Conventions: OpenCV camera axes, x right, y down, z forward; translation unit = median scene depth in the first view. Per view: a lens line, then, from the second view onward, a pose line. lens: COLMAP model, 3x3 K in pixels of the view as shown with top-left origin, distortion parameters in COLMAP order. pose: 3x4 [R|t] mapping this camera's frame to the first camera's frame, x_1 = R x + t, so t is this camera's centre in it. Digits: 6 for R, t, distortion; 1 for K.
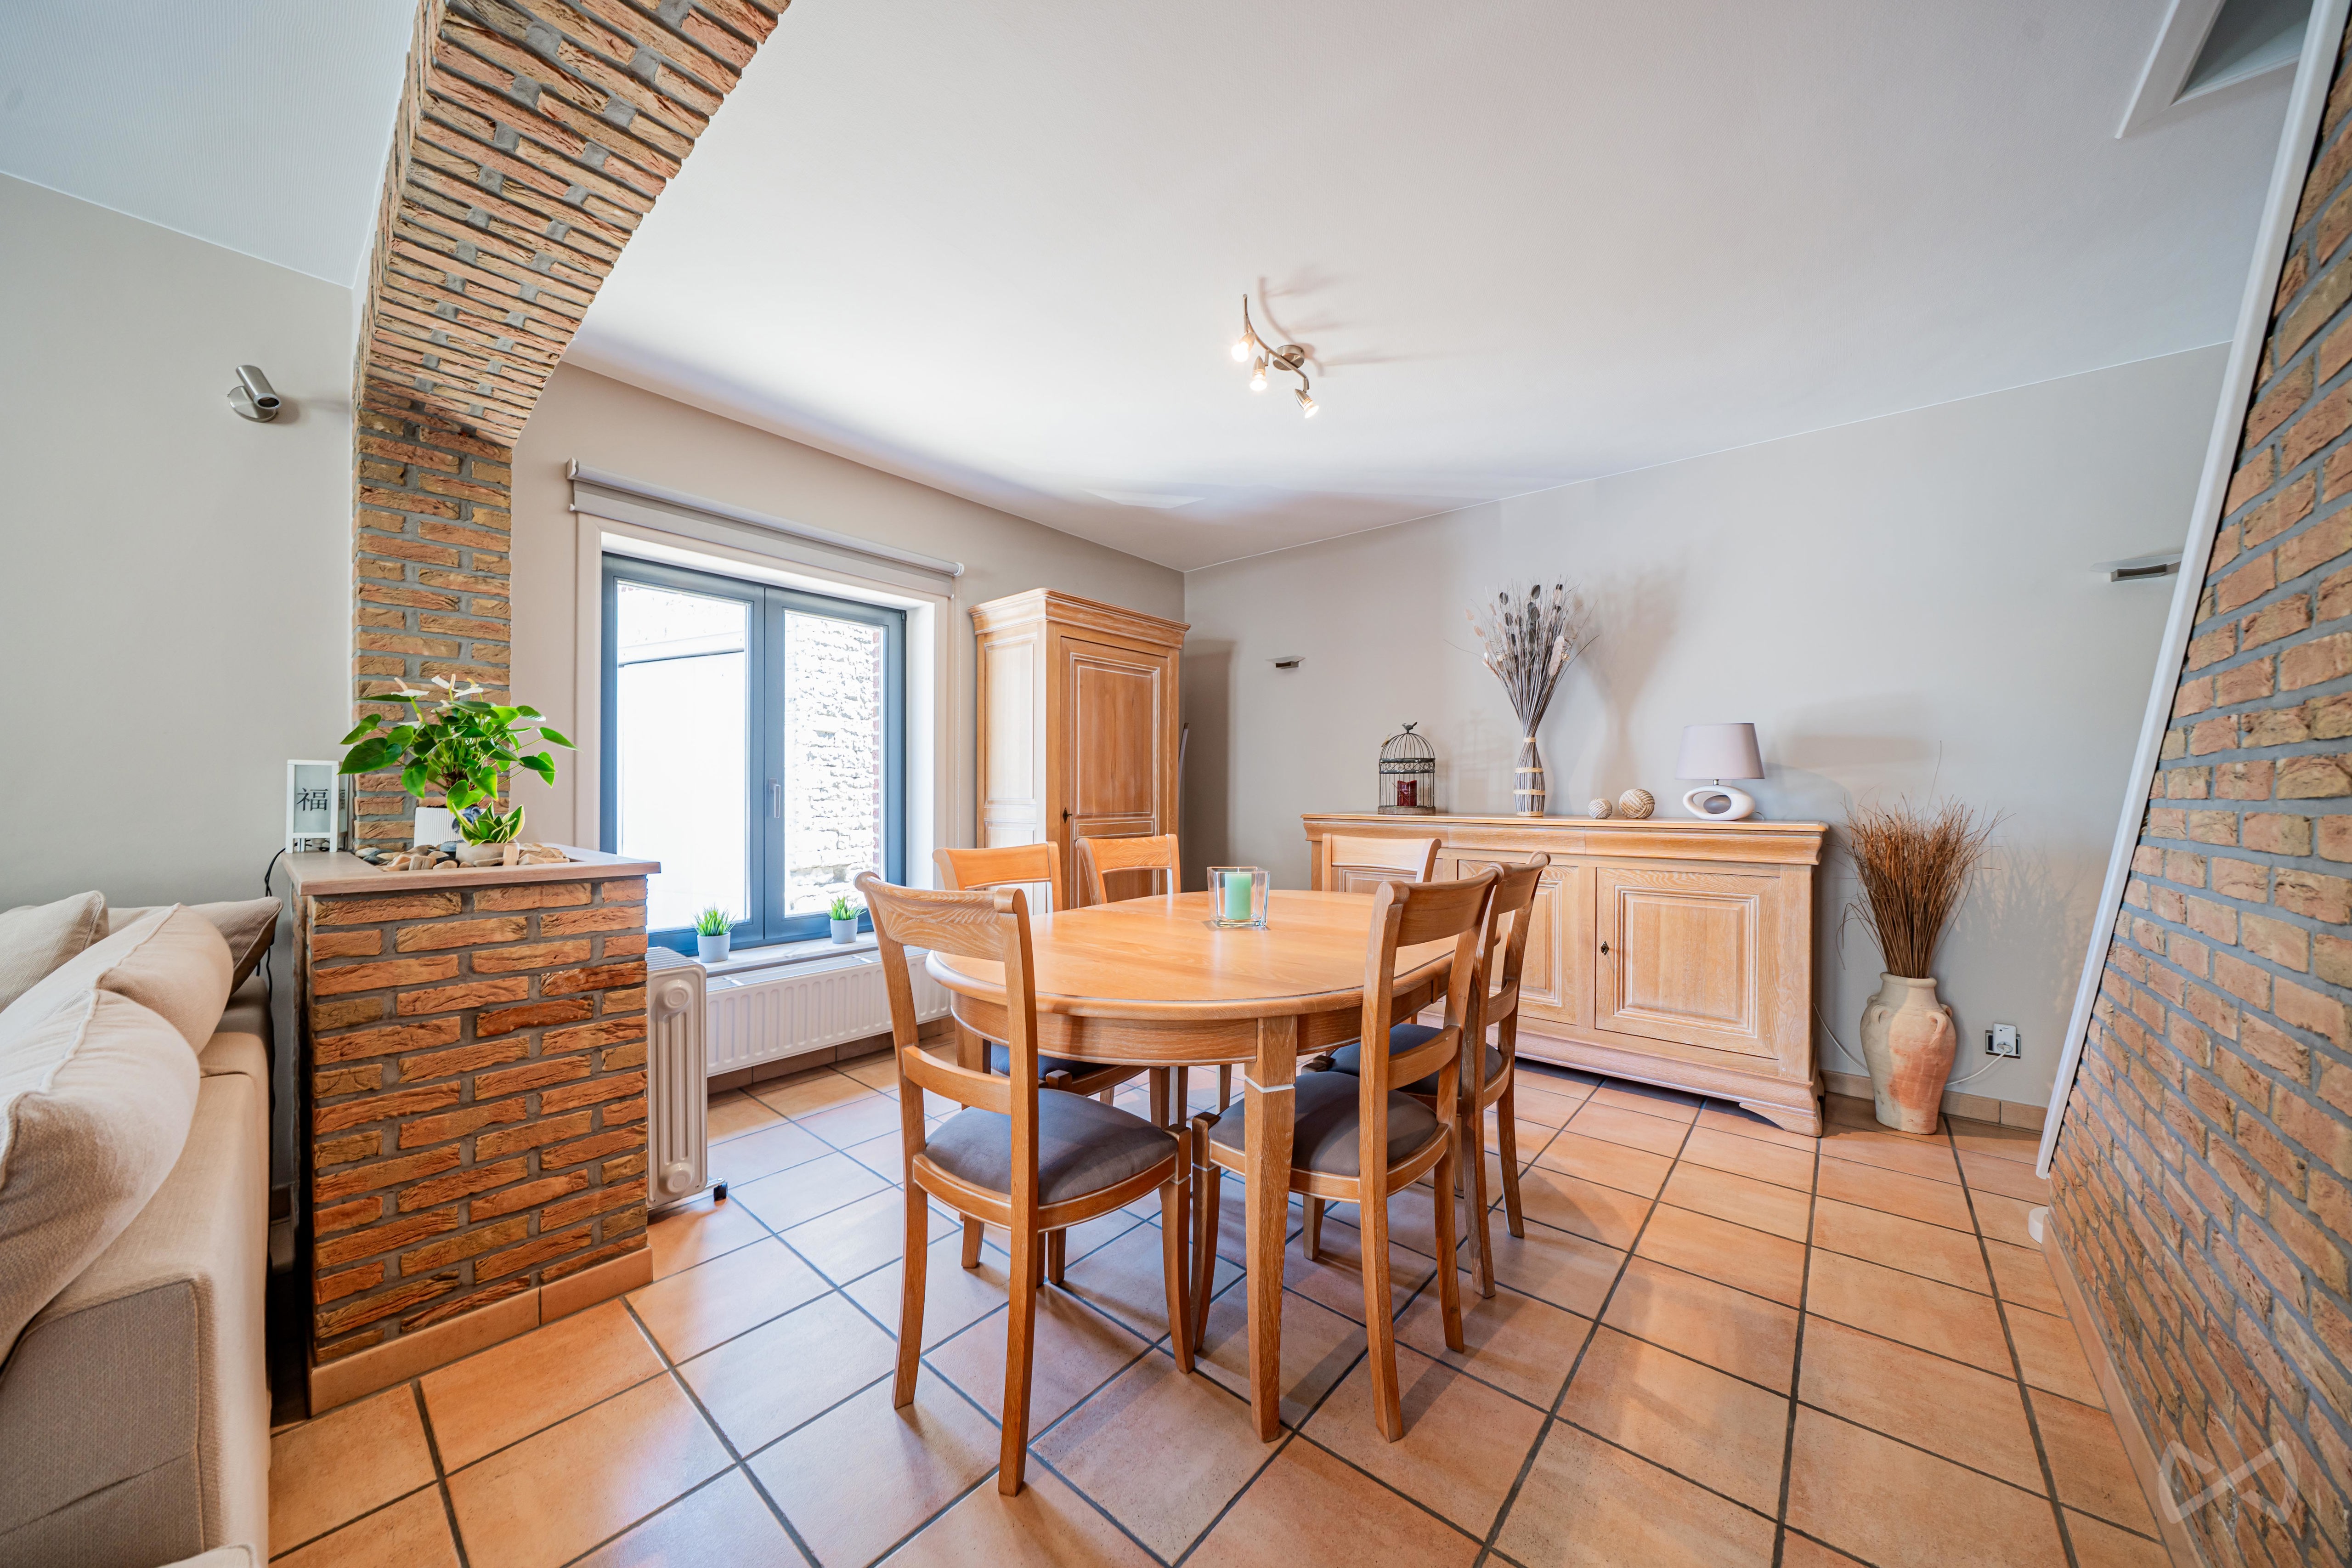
lens RADIAL K [[787.8, 0, 1176.6], [0, 787.8, 792.5], [0, 0, 1]] dist [0.000491, 0.000015]
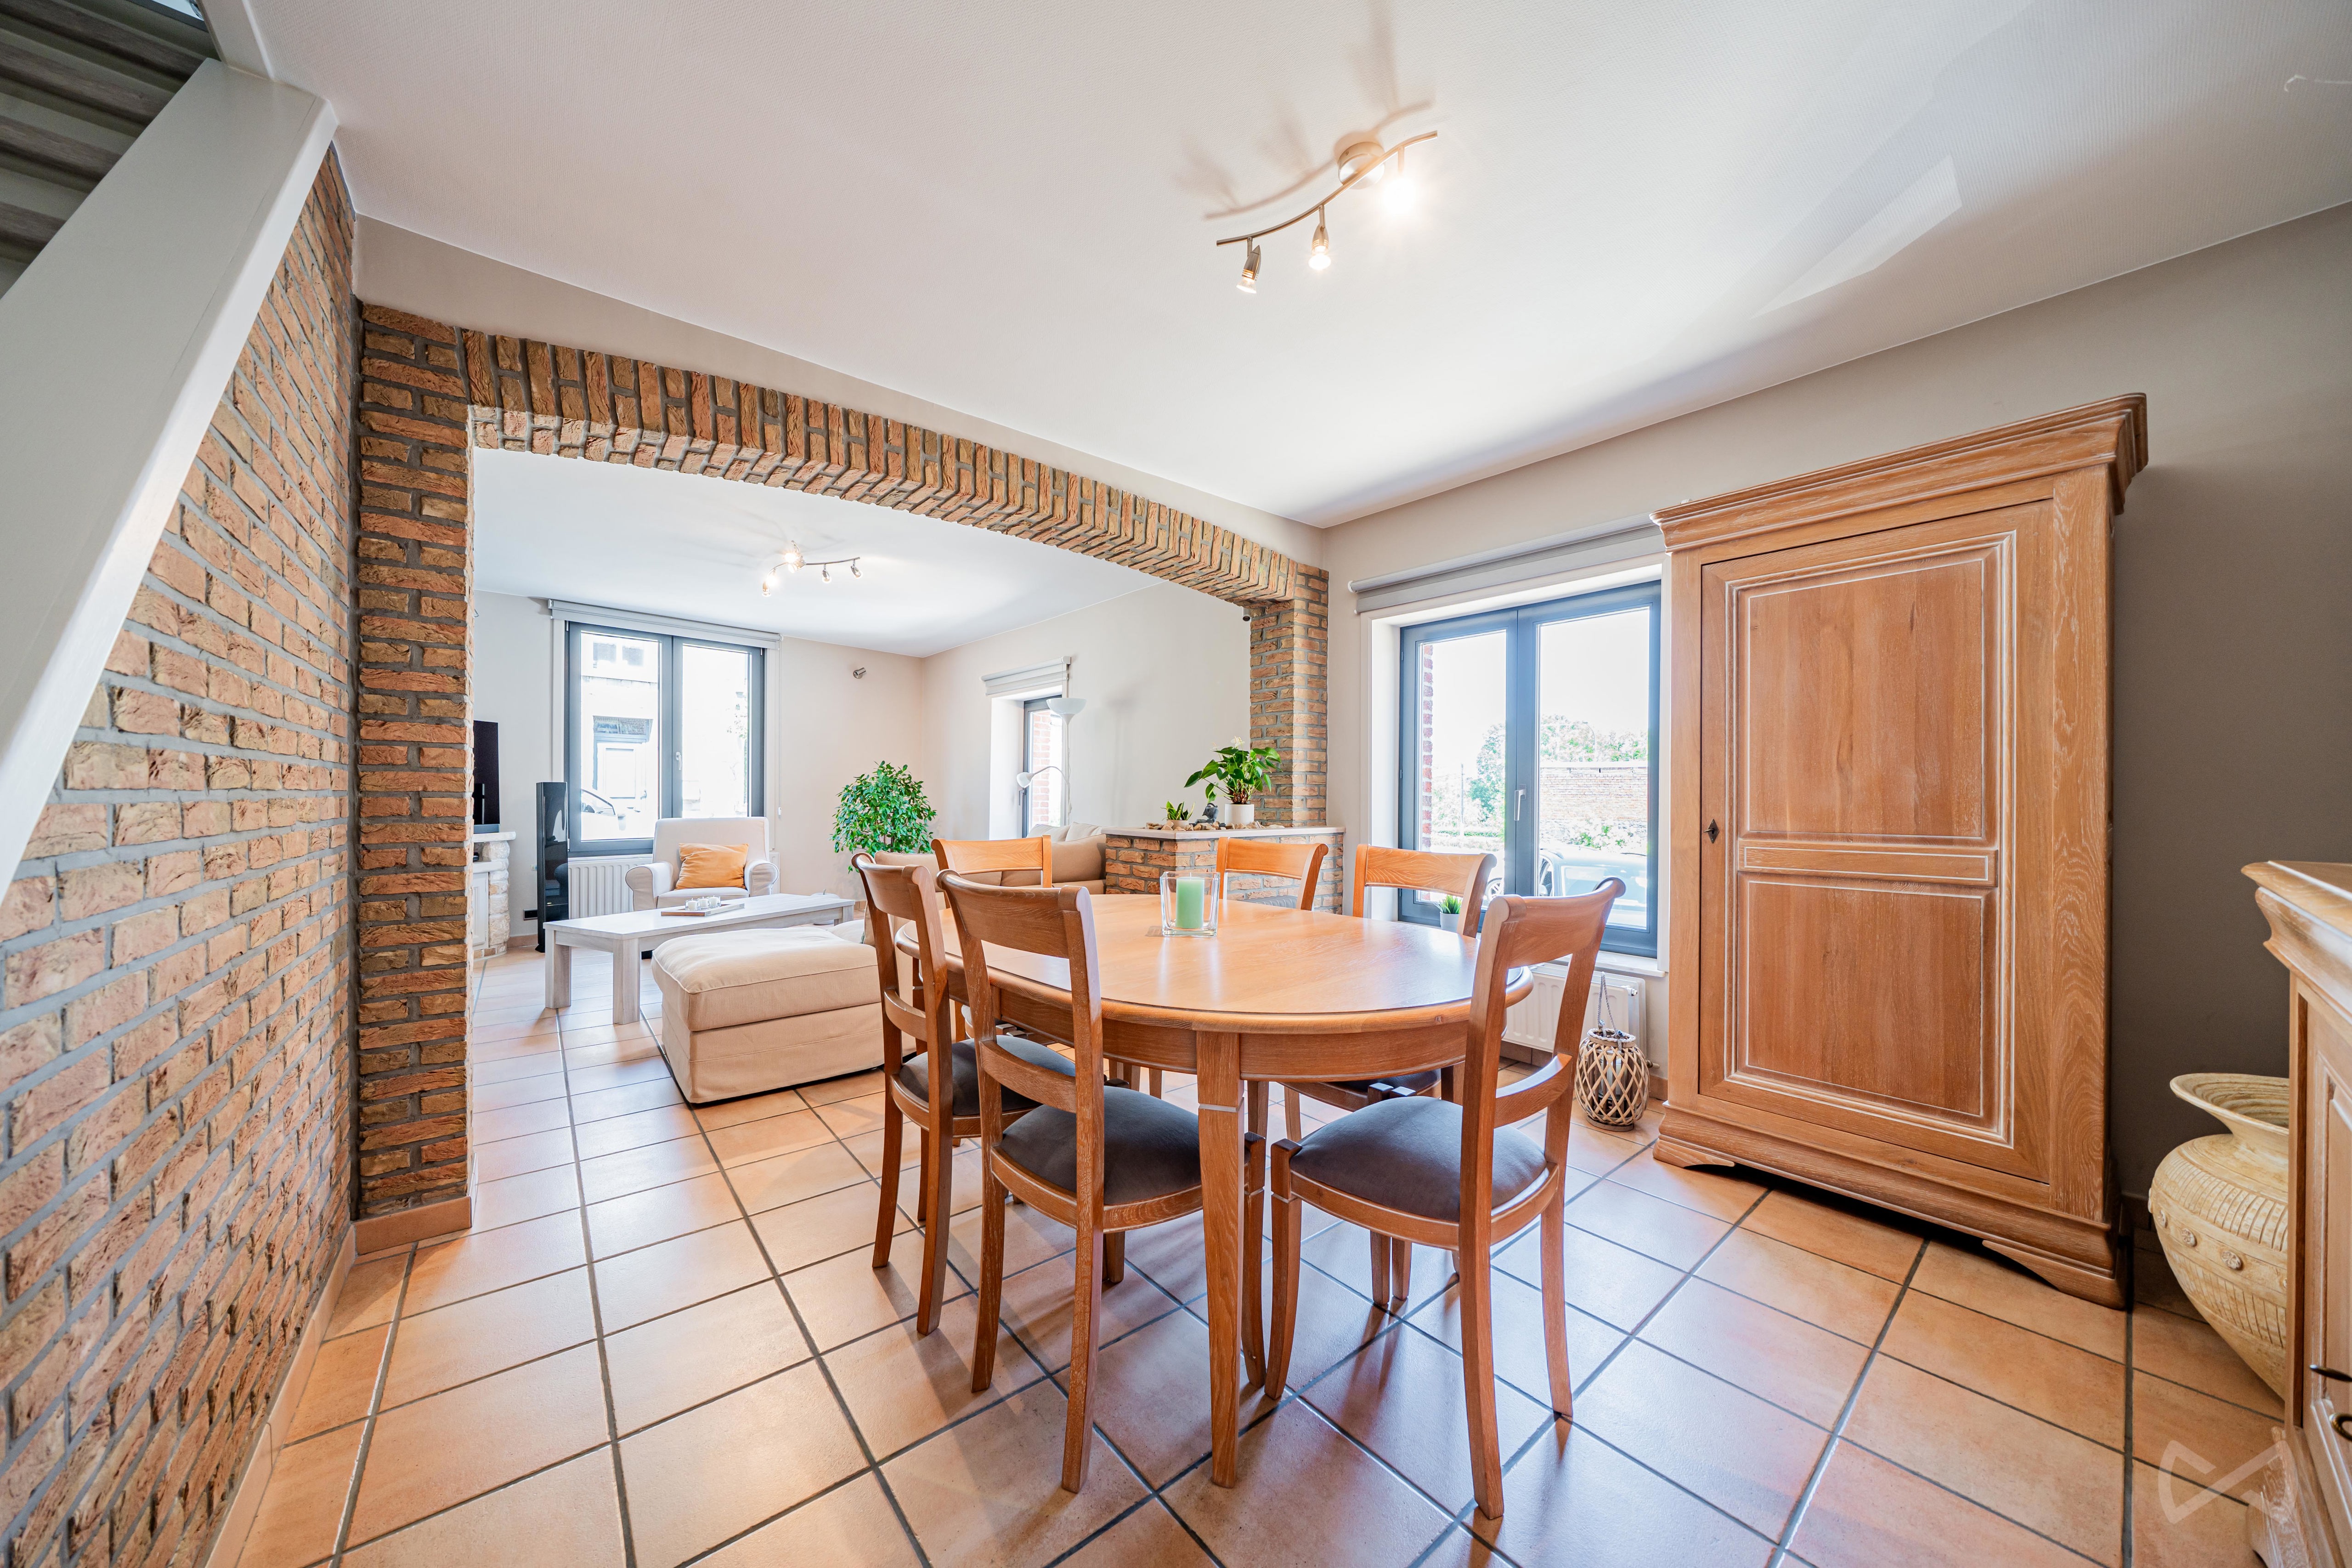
lens RADIAL K [[790.6, 0, 1176.0], [0, 790.6, 784.0], [0, 0, 1]] dist [-0.000431, -0.000027]
pose [[-0.170885, -0.018314, -0.985121, 0.636545], [-0.006177, 0.999828, -0.017516, 0.003680], [0.985272, 0.003092, -0.170968, 0.722085]]
